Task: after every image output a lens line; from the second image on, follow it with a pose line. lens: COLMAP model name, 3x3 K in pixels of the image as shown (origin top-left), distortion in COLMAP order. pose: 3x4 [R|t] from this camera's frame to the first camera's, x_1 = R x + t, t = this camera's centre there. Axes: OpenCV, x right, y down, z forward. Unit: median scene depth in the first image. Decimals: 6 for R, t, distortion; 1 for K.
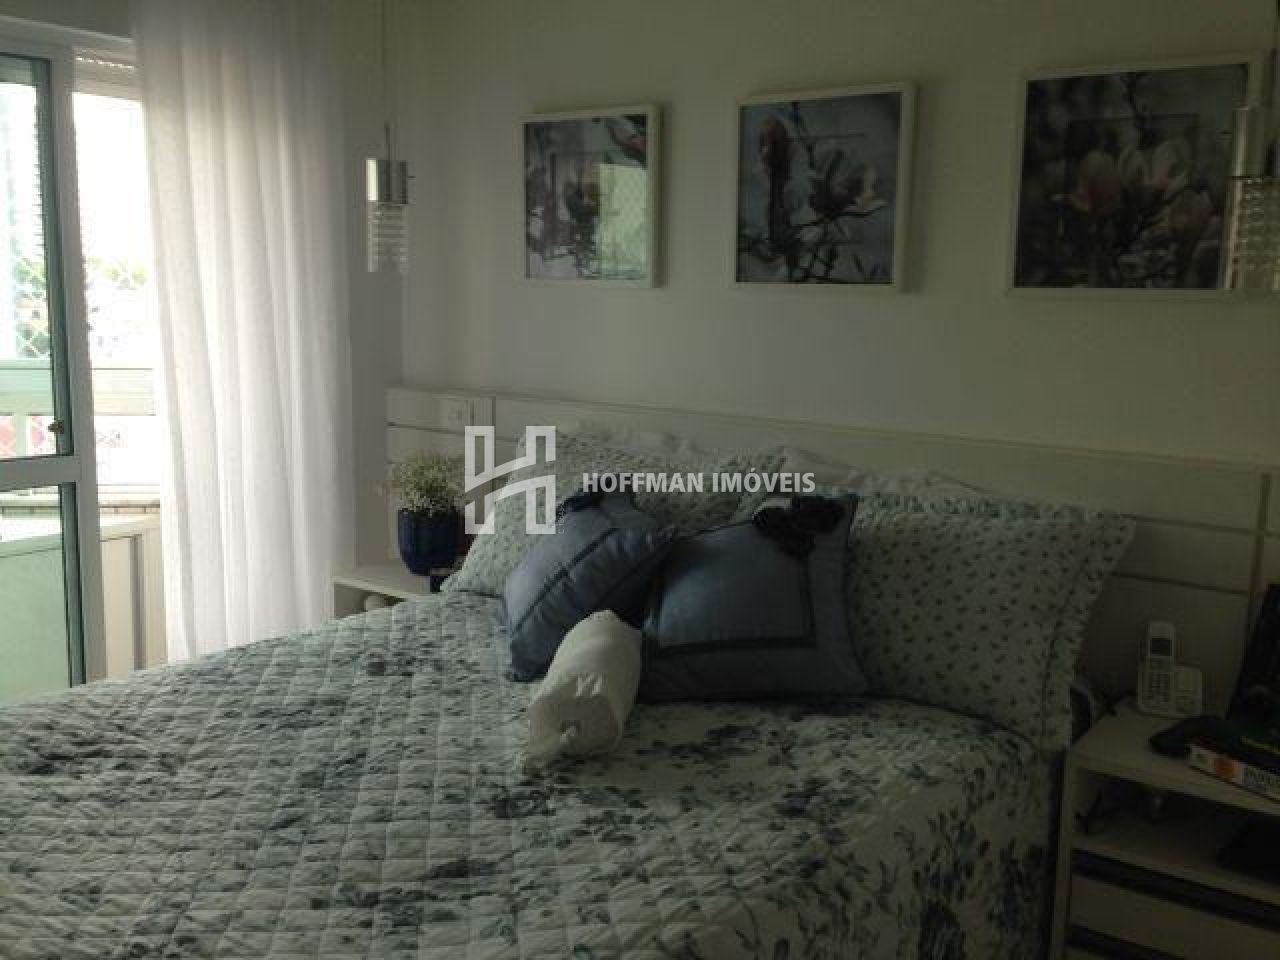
lens RADIAL K [[1184.4, 0, 643.7], [0, 1184.4, 488.4], [0, 0, 1]] dist [0.113626, -0.193467]
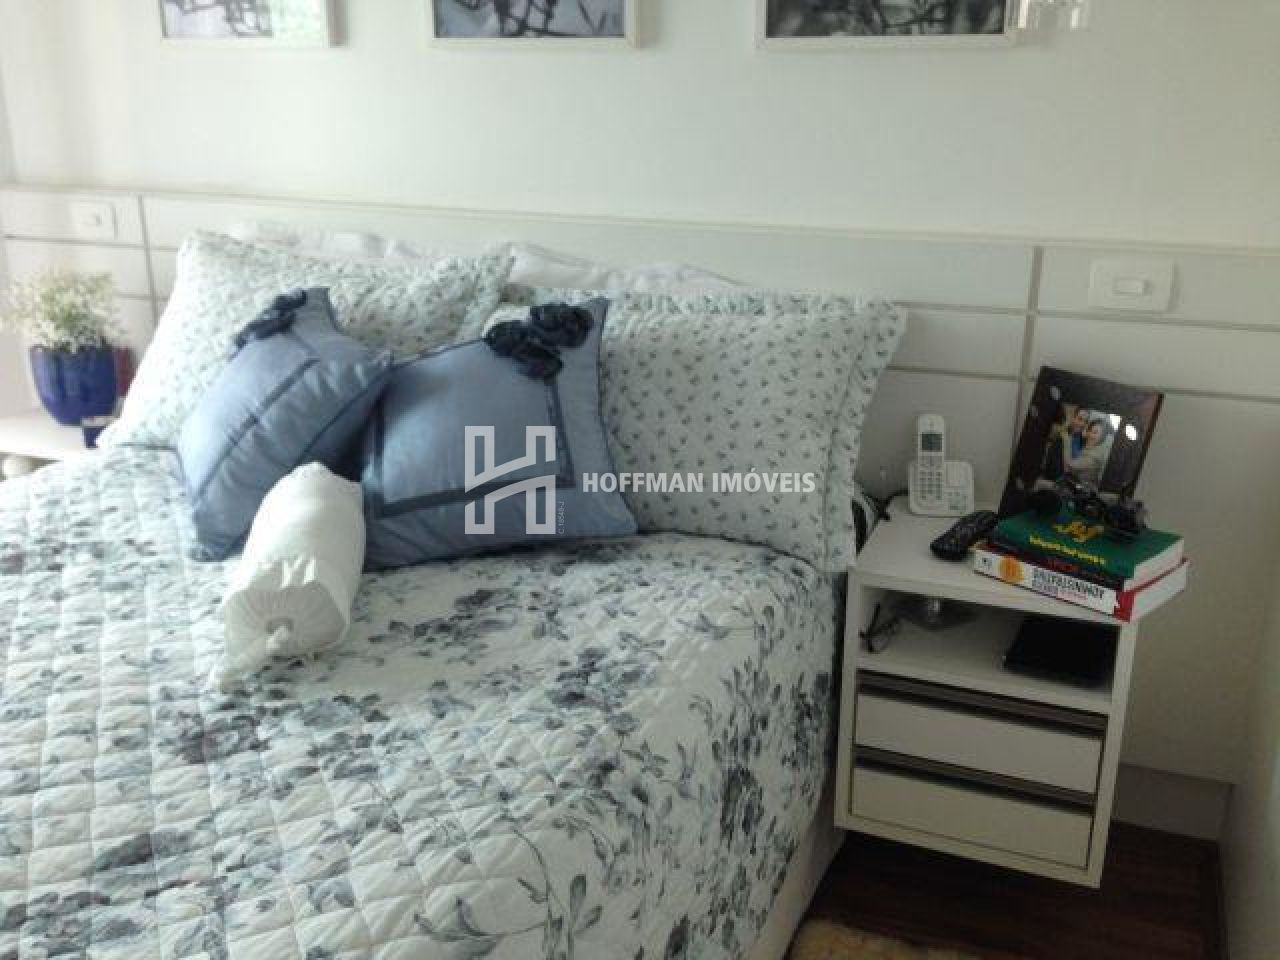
lens RADIAL K [[1184.4, 0, 643.7], [0, 1184.4, 488.4], [0, 0, 1]] dist [0.113626, -0.193467]
pose [[0.969851, -0.098440, 0.222931, 0.003847], [0.058522, 0.982094, 0.179070, -0.013575], [-0.236567, -0.160625, 0.958246, 0.181751]]
